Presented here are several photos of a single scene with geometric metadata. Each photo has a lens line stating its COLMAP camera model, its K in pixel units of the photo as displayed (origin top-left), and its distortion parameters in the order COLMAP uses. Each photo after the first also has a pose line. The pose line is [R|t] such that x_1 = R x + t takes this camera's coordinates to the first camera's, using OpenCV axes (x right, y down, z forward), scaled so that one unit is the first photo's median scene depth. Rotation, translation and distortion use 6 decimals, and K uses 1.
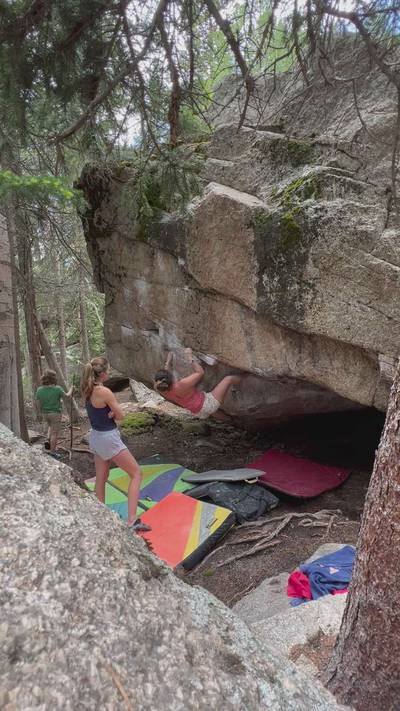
lens RADIAL K [[324.1, 0, 198.1], [0, 324.1, 355.0], [0, 0, 1]] dist [0.007210, -0.012186]
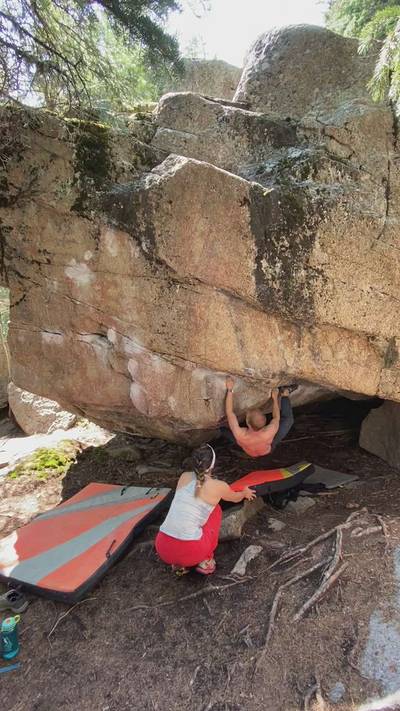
lens RADIAL K [[323.8, 0, 199.9], [0, 323.8, 358.1], [0, 0, 1]] dist [0.035589, -0.041139]
pose [[0.911893, -0.061251, 0.405832, -0.323352], [0.077897, 0.996658, -0.024611, 0.025628], [-0.402968, 0.054055, 0.913616, 0.275174]]
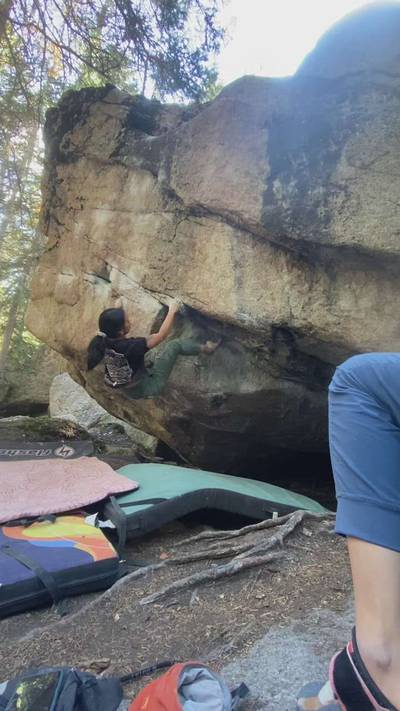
lens RADIAL K [[324.1, 0, 198.1], [0, 324.1, 355.0], [0, 0, 1]] dist [0.007210, -0.012186]
pose [[0.968708, 0.202777, 0.143131, 0.005641], [-0.160838, 0.952052, -0.260245, 0.351819], [-0.189040, 0.229081, 0.954875, 0.411069]]
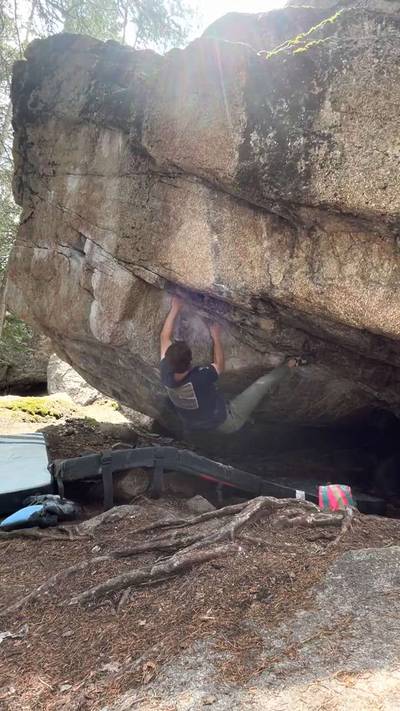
lens RADIAL K [[328.1, 0, 200.0], [0, 328.1, 355.5], [0, 0, 1]] dist [-0.008508, 0.001035]
pose [[0.975449, 0.170390, 0.139520, 0.081455], [-0.144136, 0.972956, -0.180504, 0.327611], [-0.166503, 0.155963, 0.973629, 0.436638]]
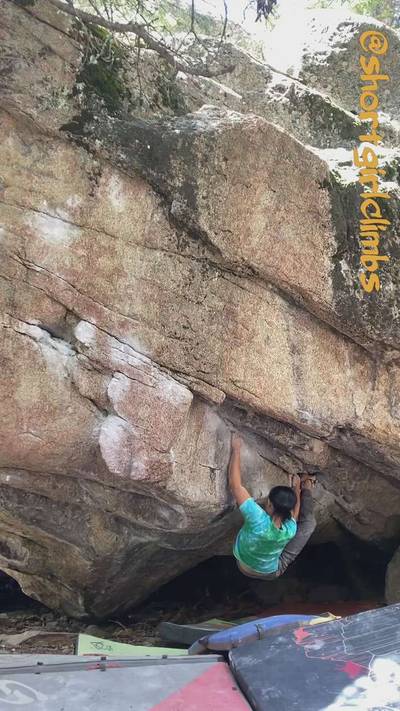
lens RADIAL K [[644.0, 0, 200.0], [0, 644.0, 355.5], [0, 0, 1]] dist [0.147544, -0.318900]
pose [[0.695635, 0.206598, 0.688048, -0.841159], [0.006348, 0.955951, -0.293458, 0.310026], [-0.718368, 0.208507, 0.663681, 0.378084]]
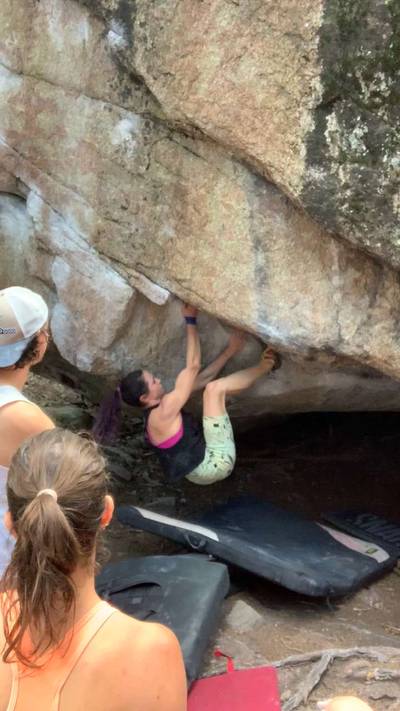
lens RADIAL K [[661.6, 0, 200.0], [0, 661.6, 355.5], [0, 0, 1]] dist [0.086253, -0.224731]
pose [[0.959101, 0.086679, 0.269468, -0.165375], [-0.128821, 0.981326, 0.142845, -0.042060], [-0.252054, -0.171716, 0.952356, 0.160011]]
